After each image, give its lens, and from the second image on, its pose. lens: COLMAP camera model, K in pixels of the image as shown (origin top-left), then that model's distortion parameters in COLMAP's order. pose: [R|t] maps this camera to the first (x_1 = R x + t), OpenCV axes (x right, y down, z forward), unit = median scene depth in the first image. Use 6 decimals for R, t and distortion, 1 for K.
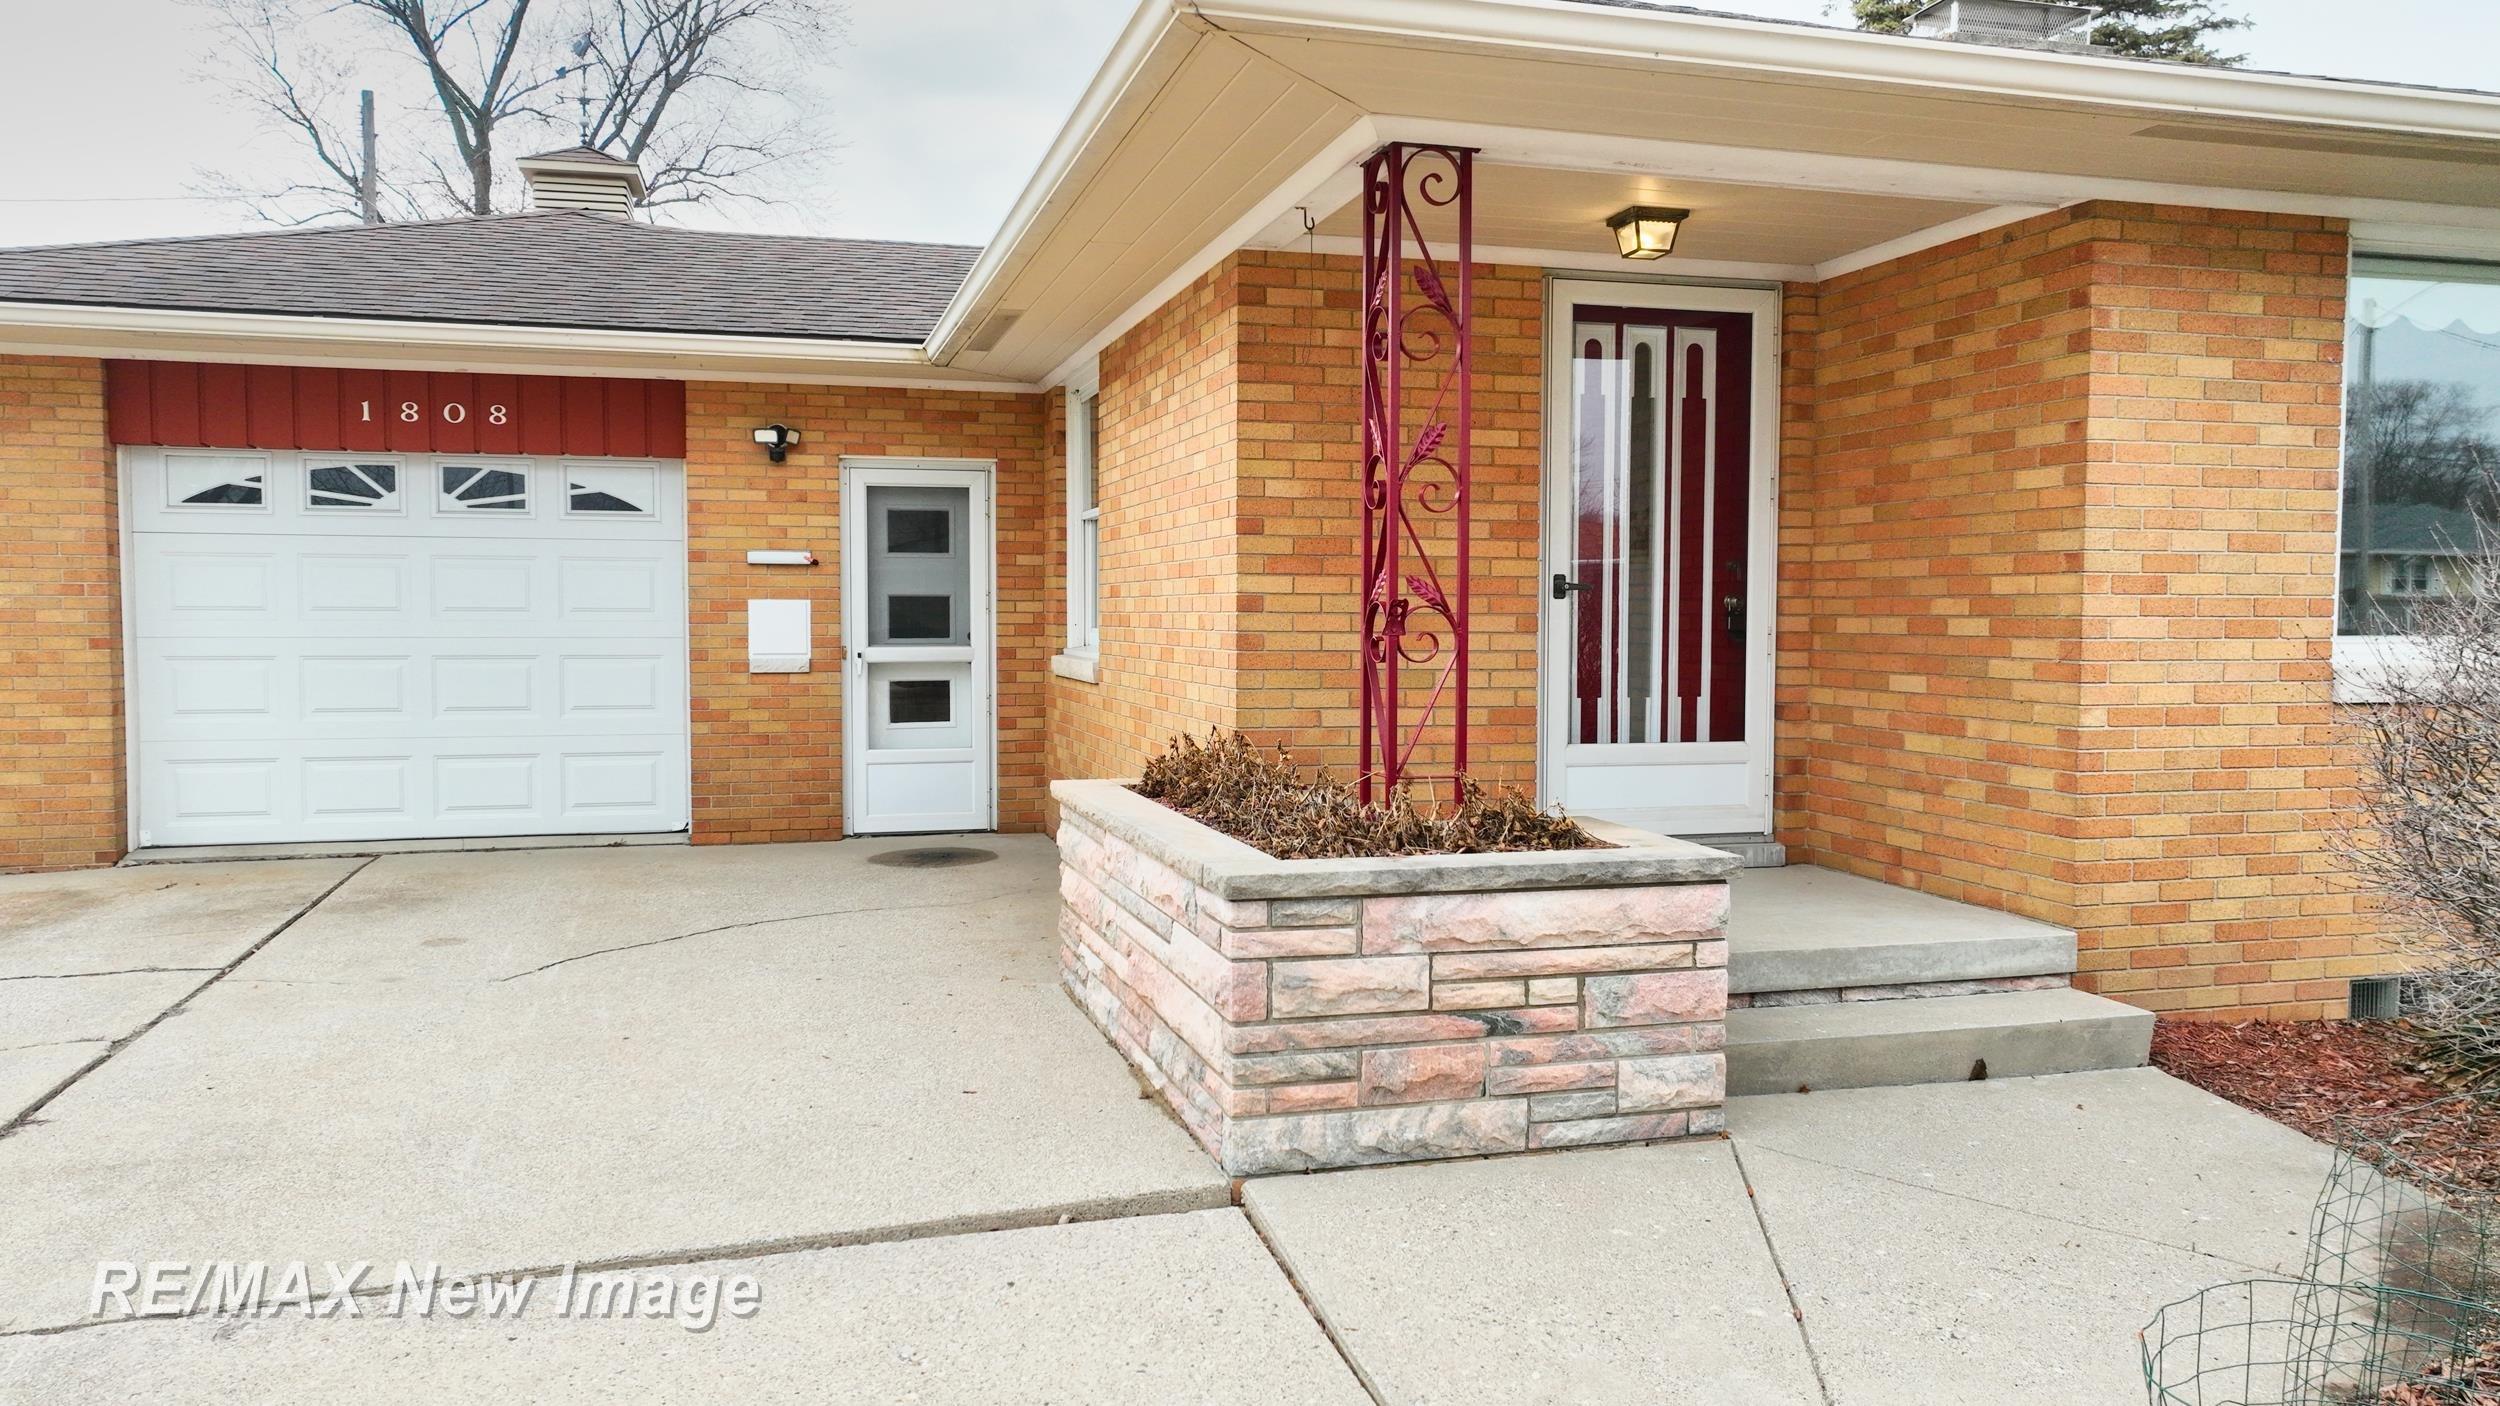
lens RADIAL K [[1759.4, 0, 1250.0], [0, 1759.4, 703.0], [0, 0, 1]] dist [0.008157, 0.000212]
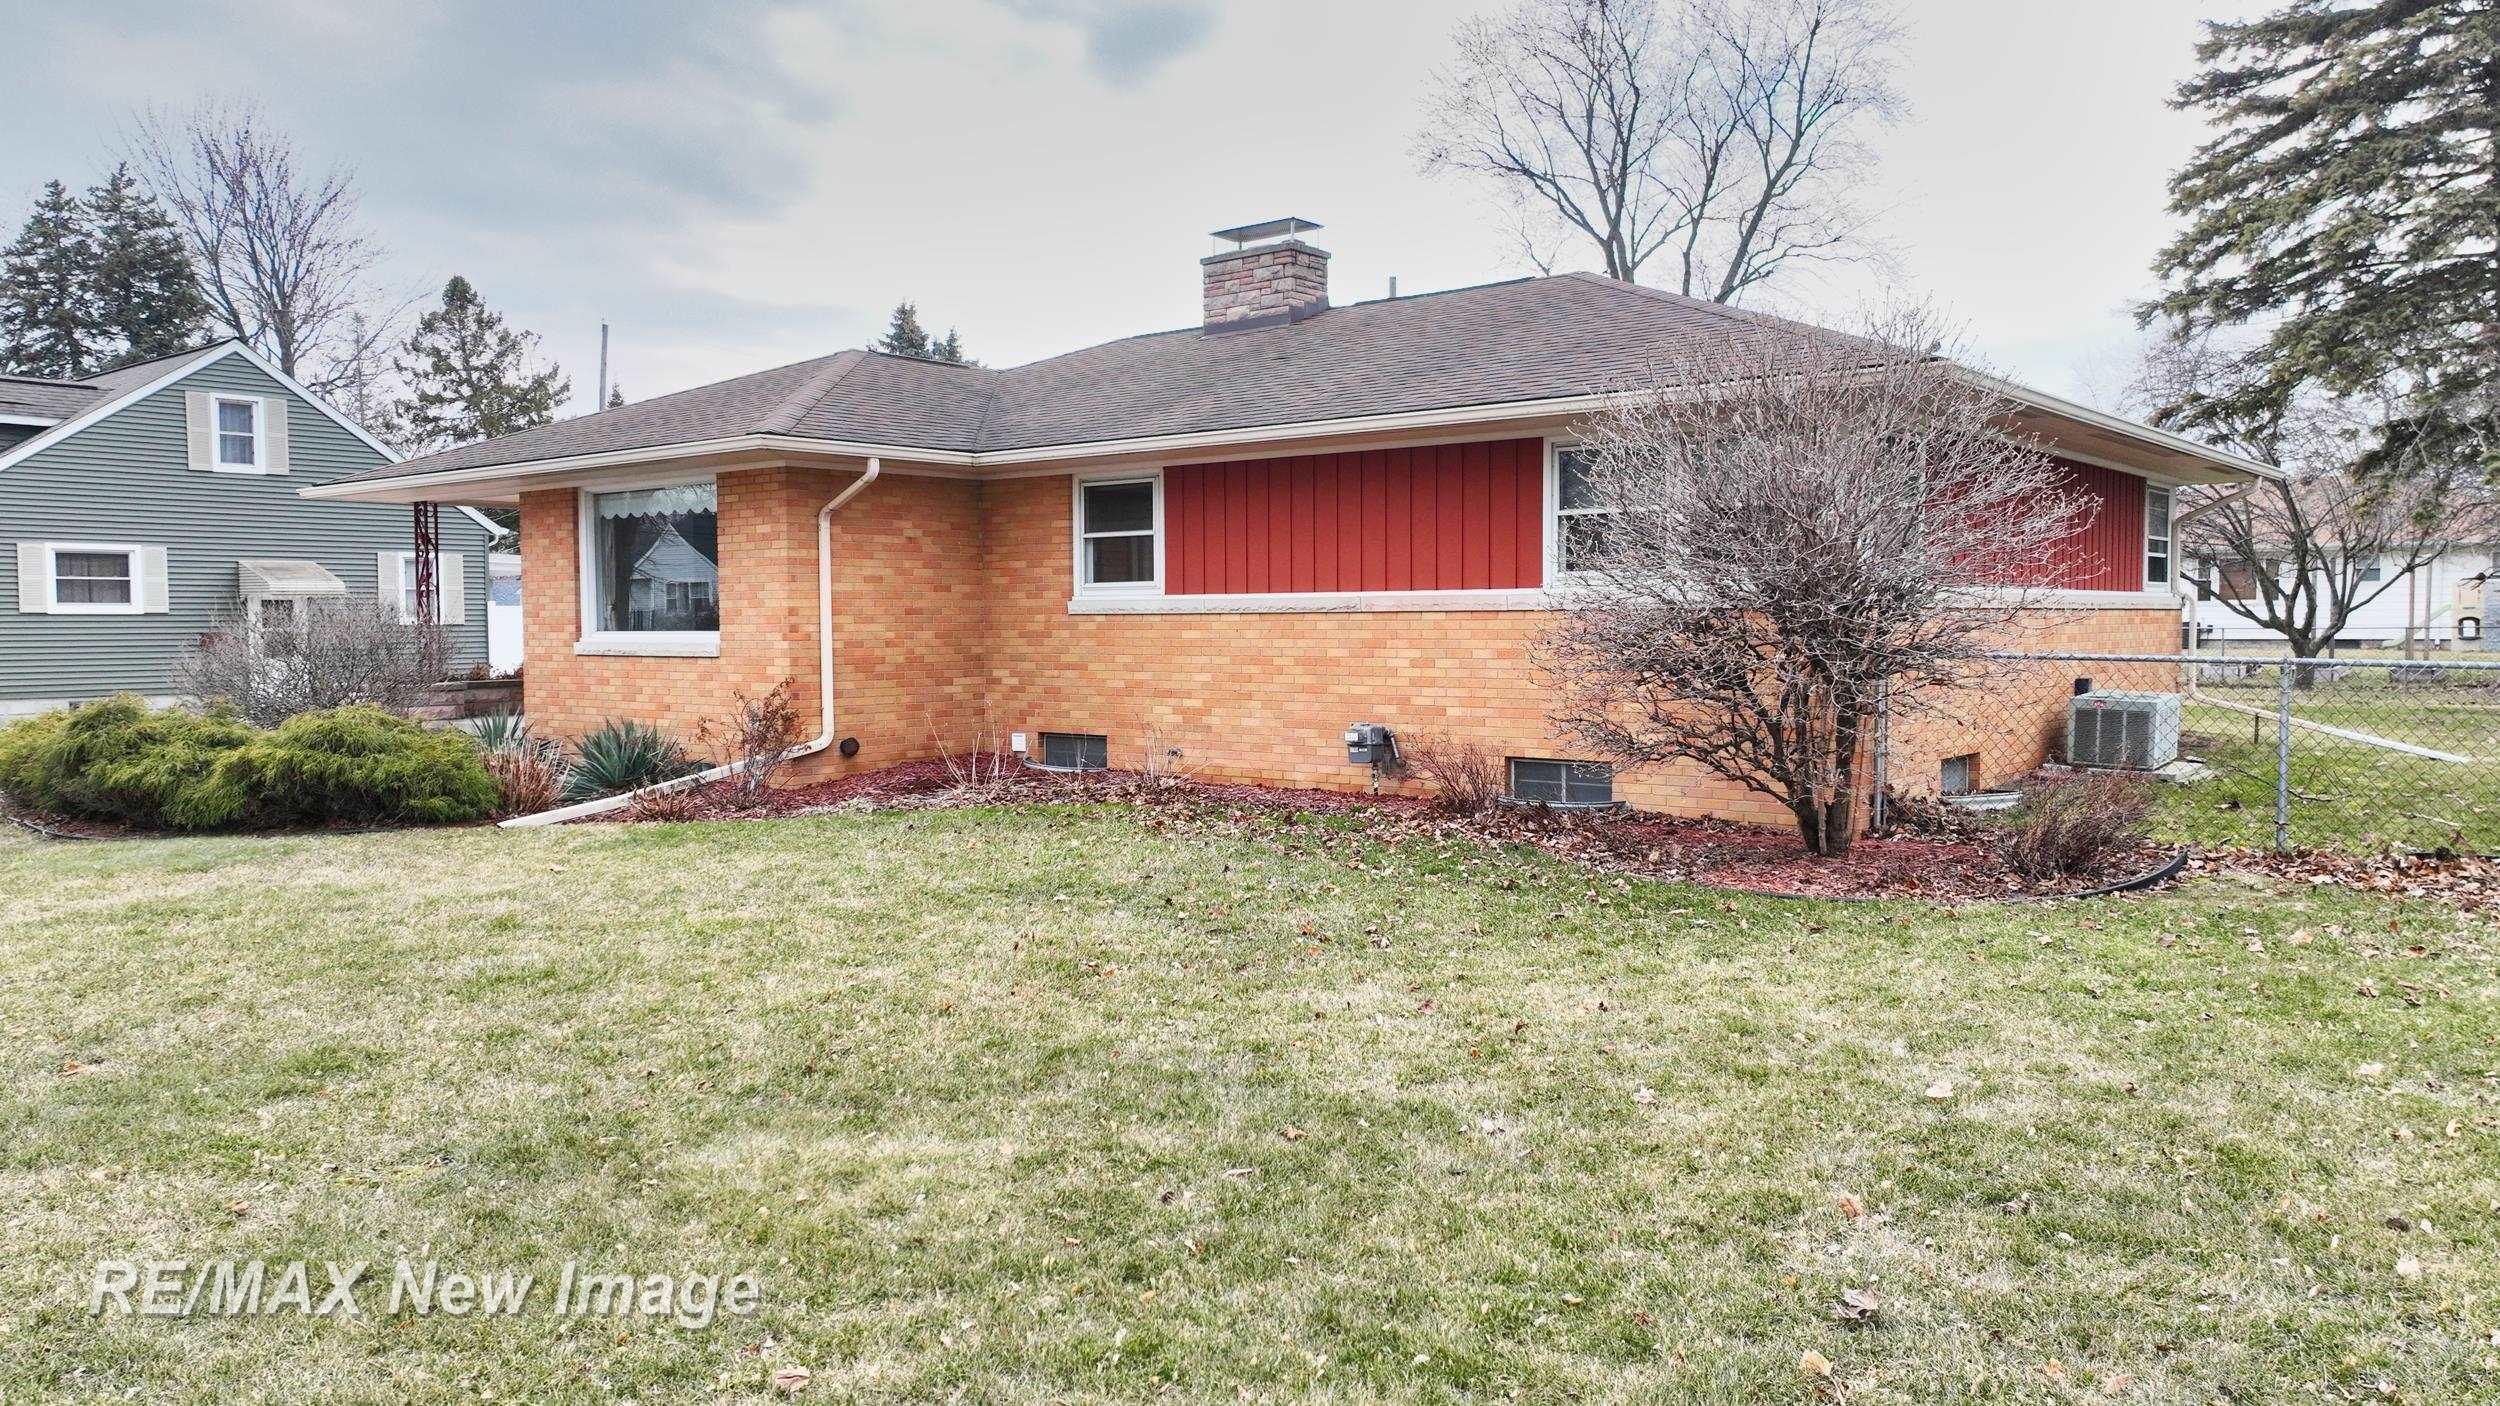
lens RADIAL K [[1759.4, 0, 1250.0], [0, 1759.4, 703.0], [0, 0, 1]] dist [0.008157, 0.000212]
pose [[0.573480, 0.031616, -0.818610, 3.269521], [-0.034495, 0.999301, 0.014429, -0.000350], [0.818493, 0.019963, 0.574169, 0.231154]]
